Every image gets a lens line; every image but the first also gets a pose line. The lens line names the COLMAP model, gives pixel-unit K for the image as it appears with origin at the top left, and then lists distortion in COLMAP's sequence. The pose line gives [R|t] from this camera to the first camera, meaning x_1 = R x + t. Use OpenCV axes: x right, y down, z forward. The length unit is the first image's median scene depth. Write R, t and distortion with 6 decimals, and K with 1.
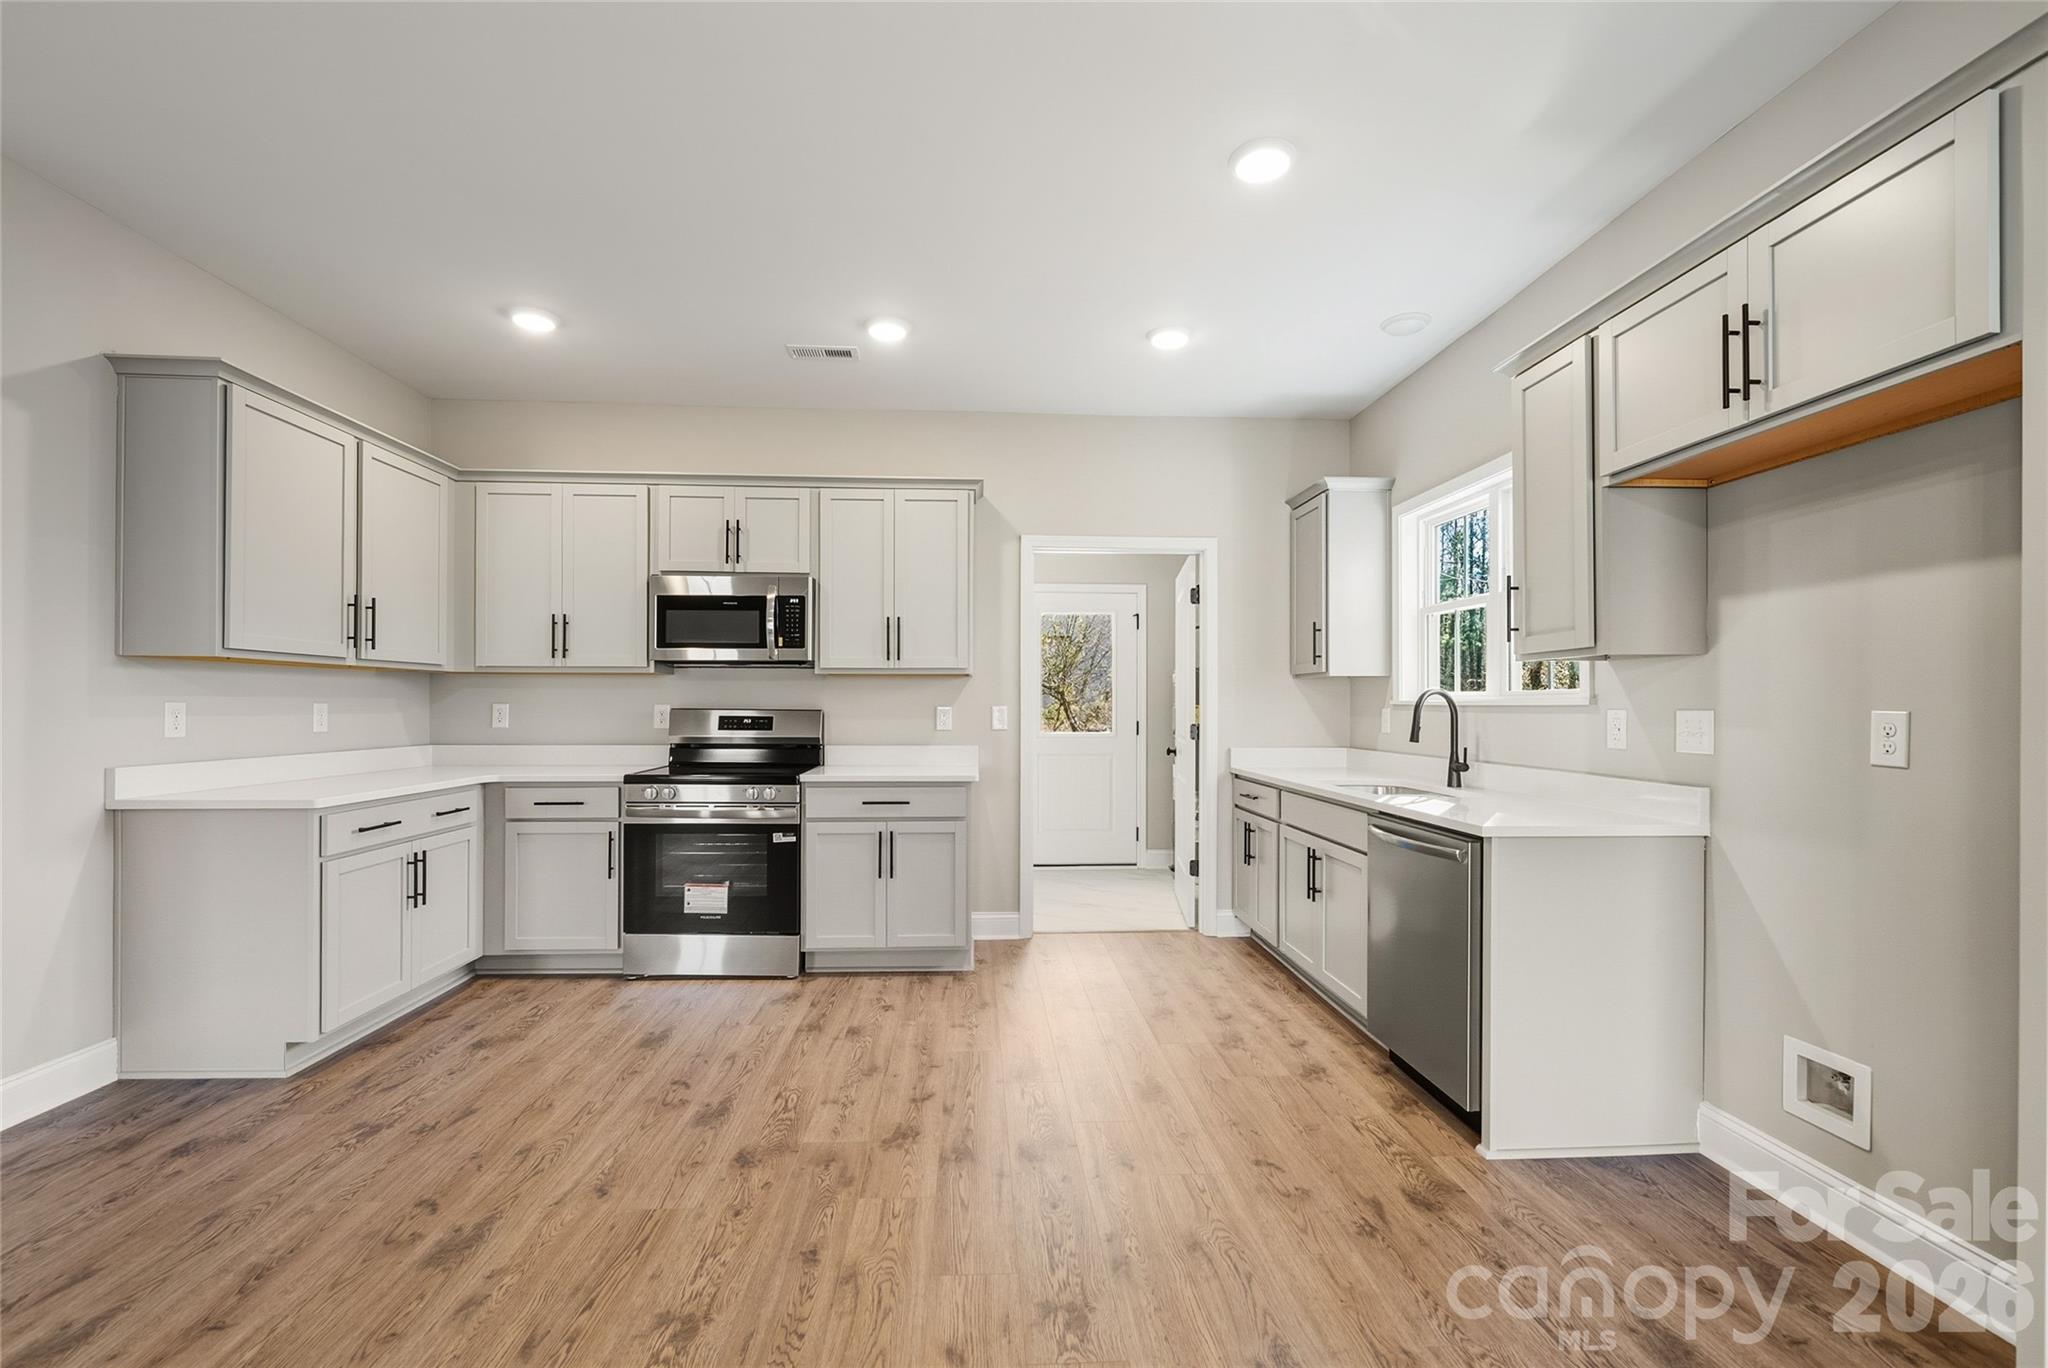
lens RADIAL K [[865.7, 0, 1019.7], [0, 865.7, 704.5], [0, 0, 1]] dist [-0.001986, -0.000242]
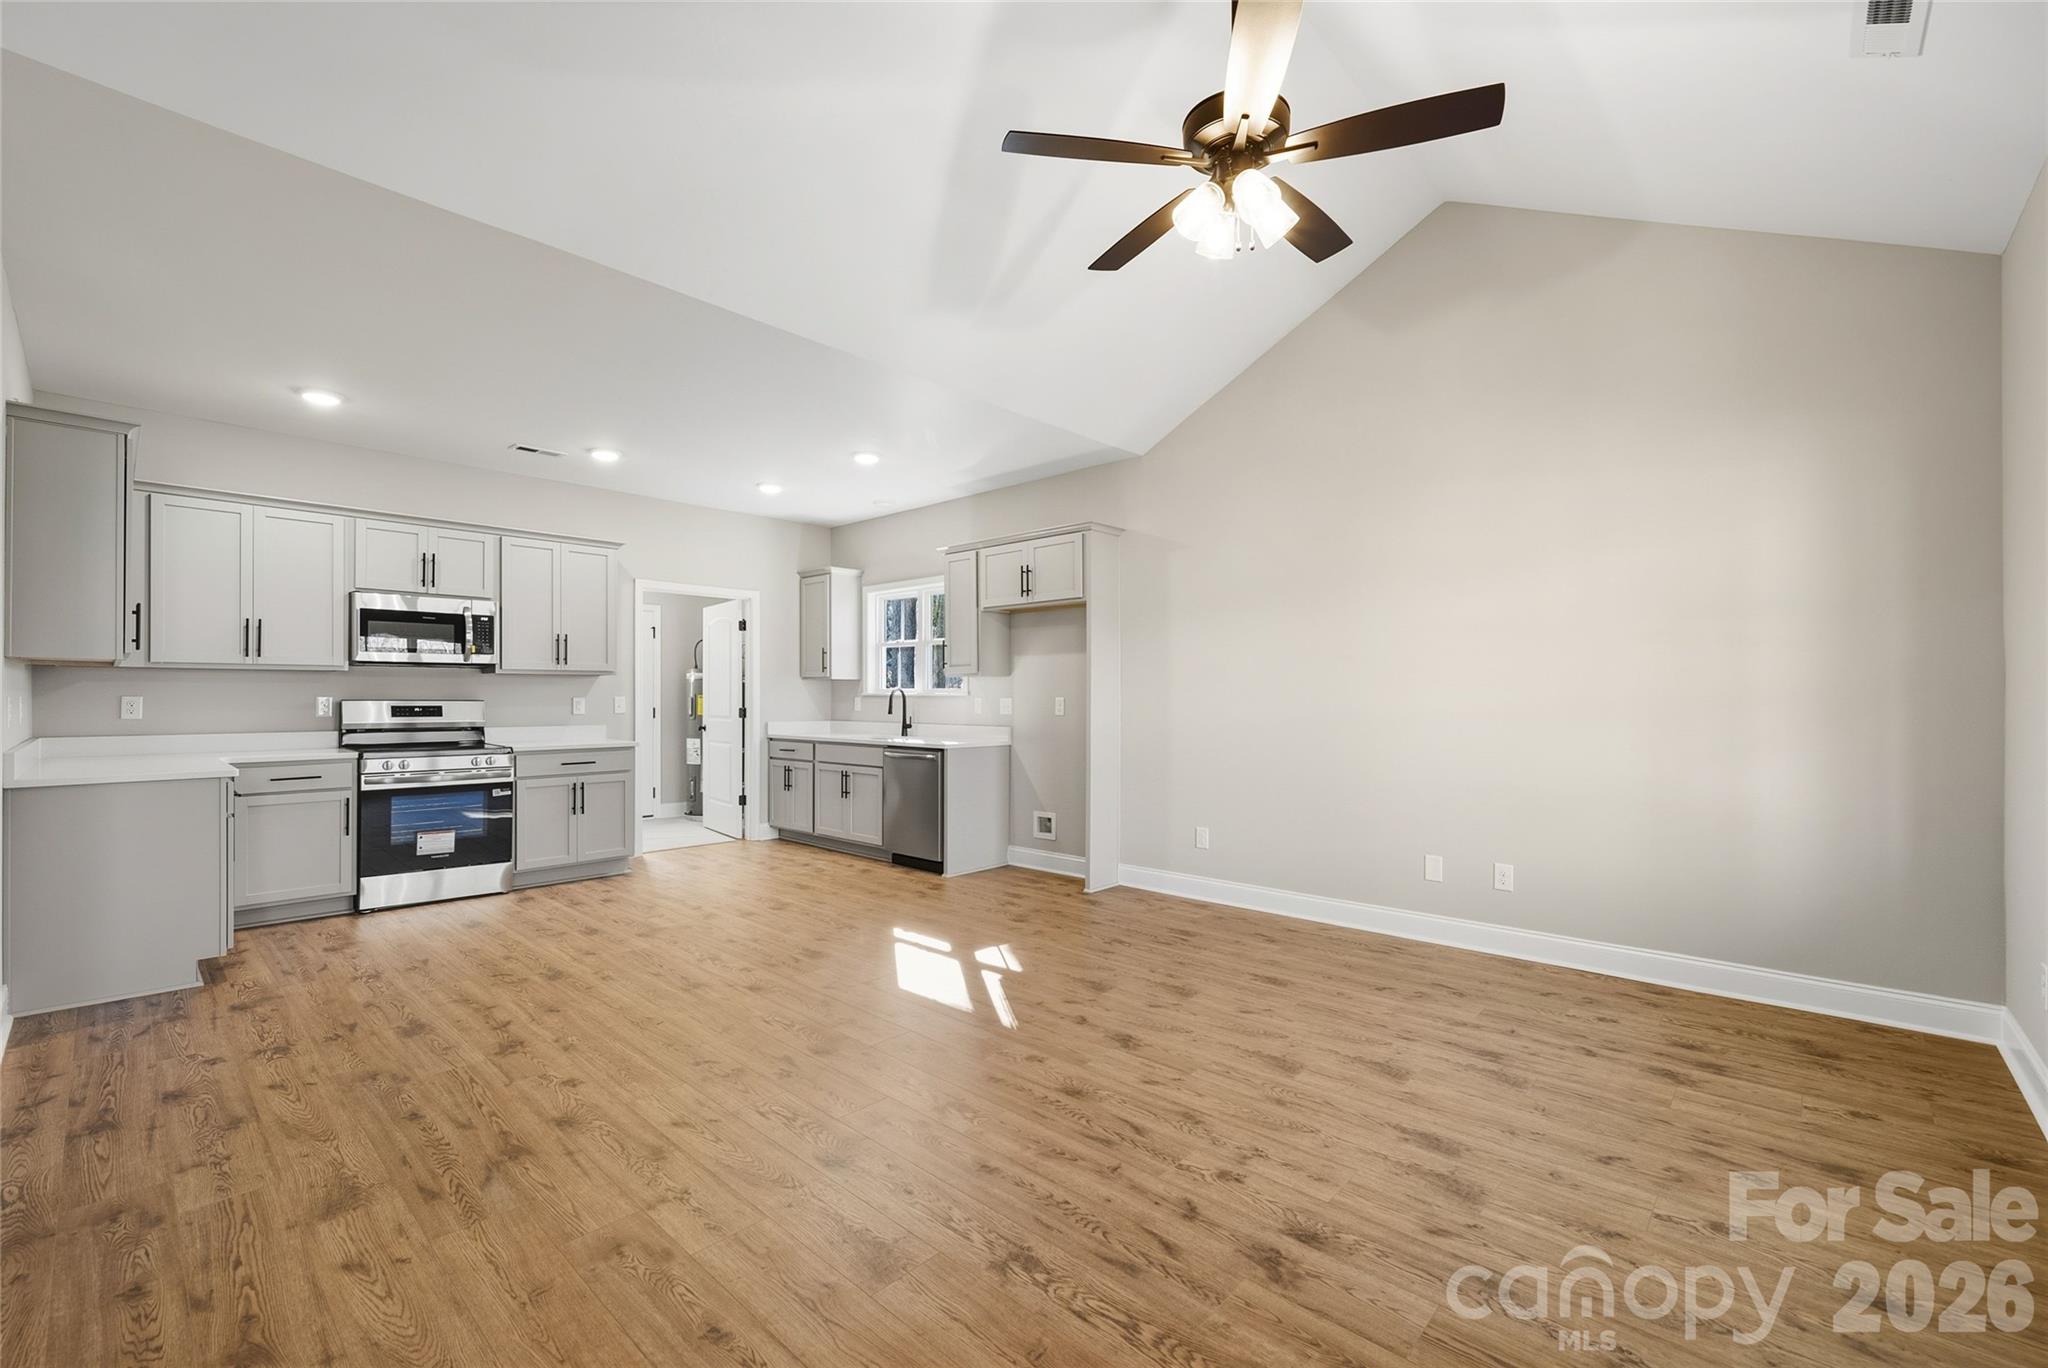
lens RADIAL K [[846.7, 0, 1026.9], [0, 846.7, 692.4], [0, 0, 1]] dist [0.000019, -0.000065]
pose [[0.715189, -0.000023, 0.698931, -0.619349], [0.001425, 0.999998, -0.001426, -0.003210], [-0.698929, 0.002016, 0.715188, -0.562095]]
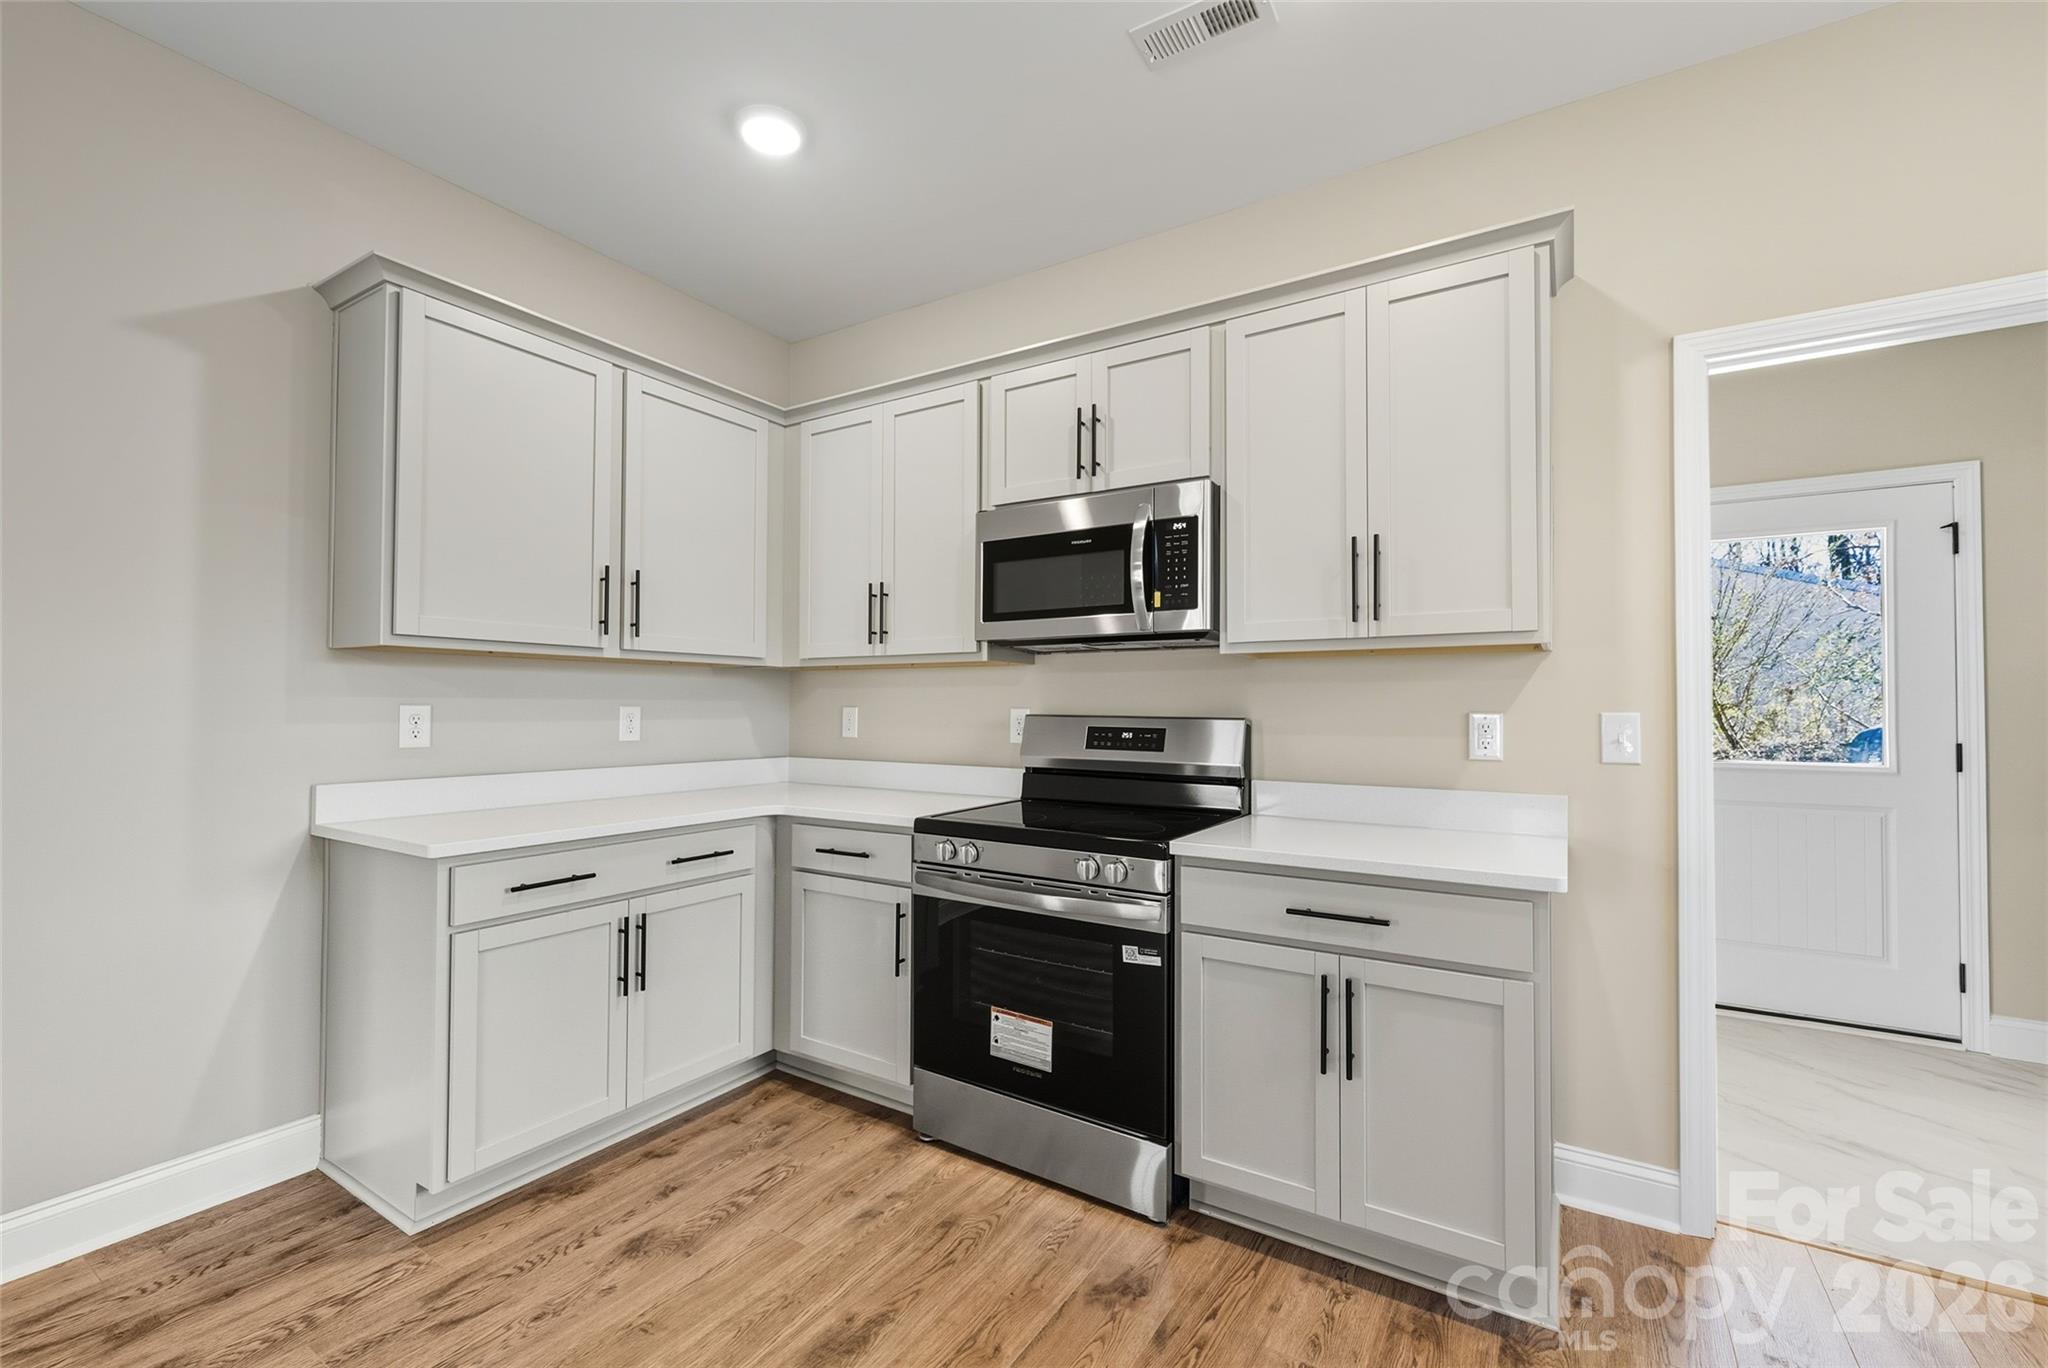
lens RADIAL K [[865.3, 0, 1016.0], [0, 865.3, 692.8], [0, 0, 1]] dist [-0.001196, -0.000368]
pose [[0.813694, -0.009549, -0.581215, -0.020965], [-0.000921, 0.999843, -0.017717, -0.000395], [0.581293, 0.014951, 0.813557, 0.514047]]
